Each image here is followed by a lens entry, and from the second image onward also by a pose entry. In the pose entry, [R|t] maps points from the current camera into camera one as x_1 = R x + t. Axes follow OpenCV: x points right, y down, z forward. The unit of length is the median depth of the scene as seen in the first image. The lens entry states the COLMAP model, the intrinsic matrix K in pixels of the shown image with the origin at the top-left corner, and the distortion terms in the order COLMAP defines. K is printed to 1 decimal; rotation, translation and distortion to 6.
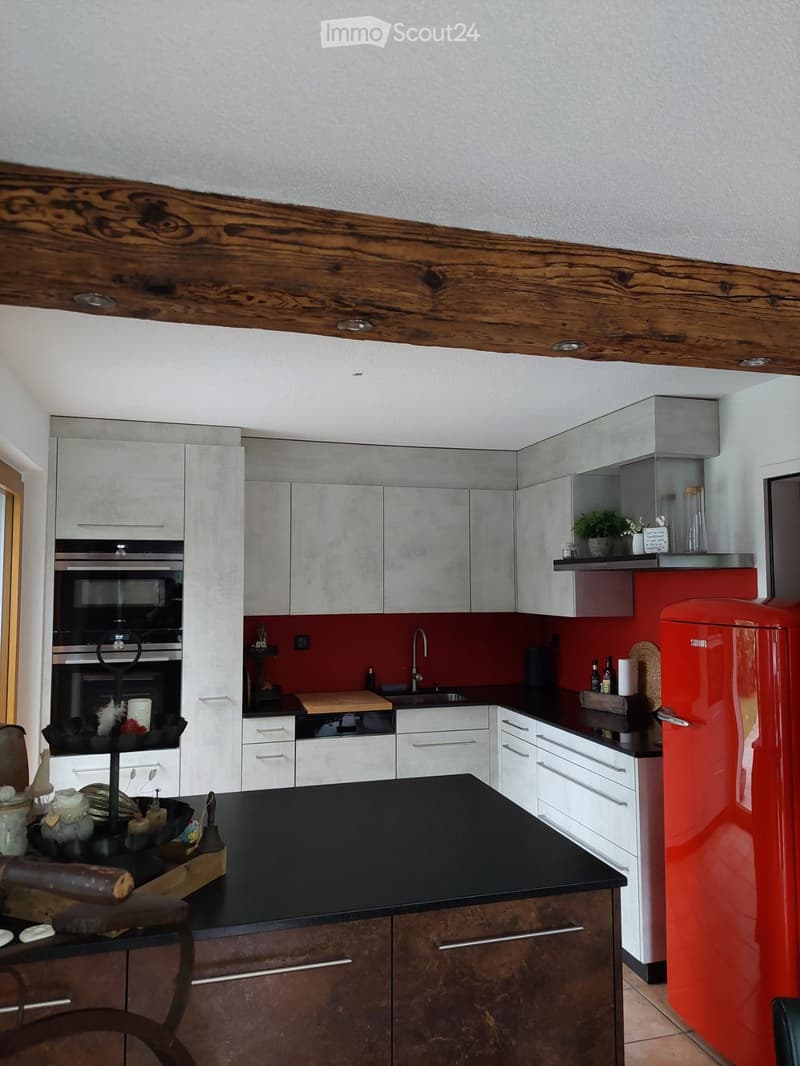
lens RADIAL K [[764.1, 0, 400.6], [0, 764.1, 536.6], [0, 0, 1]] dist [0.067207, -0.016919]
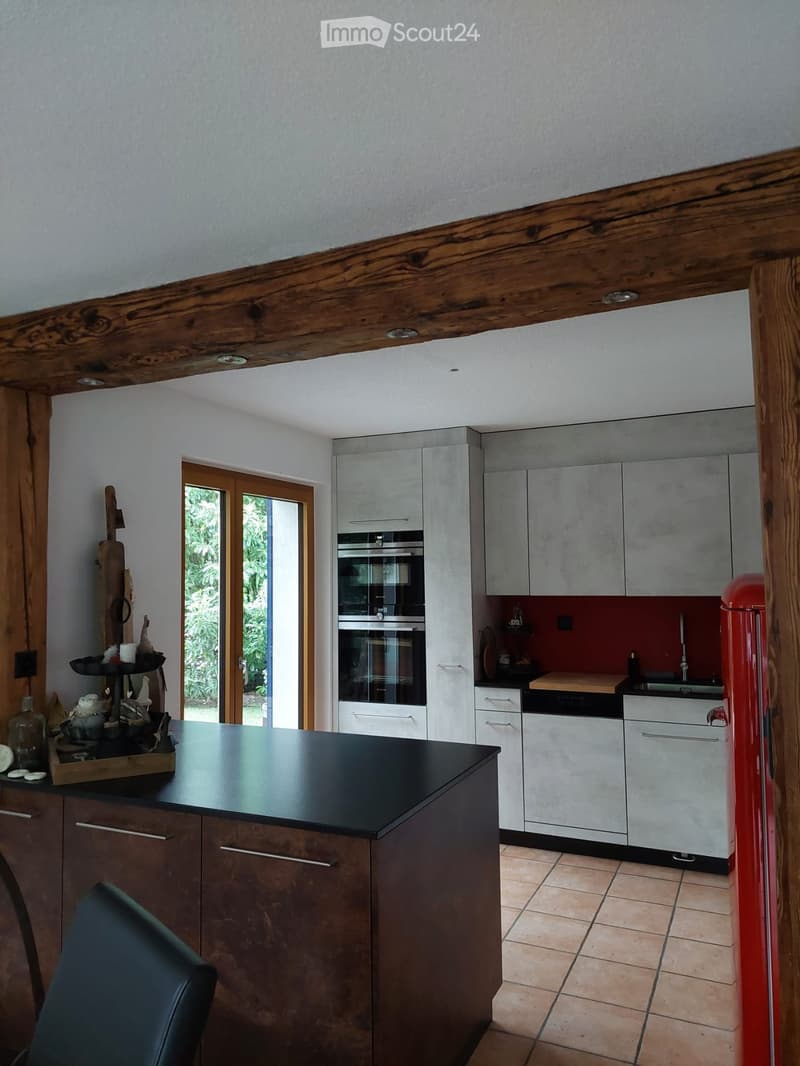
lens RADIAL K [[757.5, 0, 400.1], [0, 757.5, 536.2], [0, 0, 1]] dist [0.083651, 0.003221]
pose [[0.750698, -0.041074, -0.659367, 0.870733], [0.052029, 0.998641, -0.002973, 0.030911], [0.658593, -0.032074, 0.751815, 0.202495]]
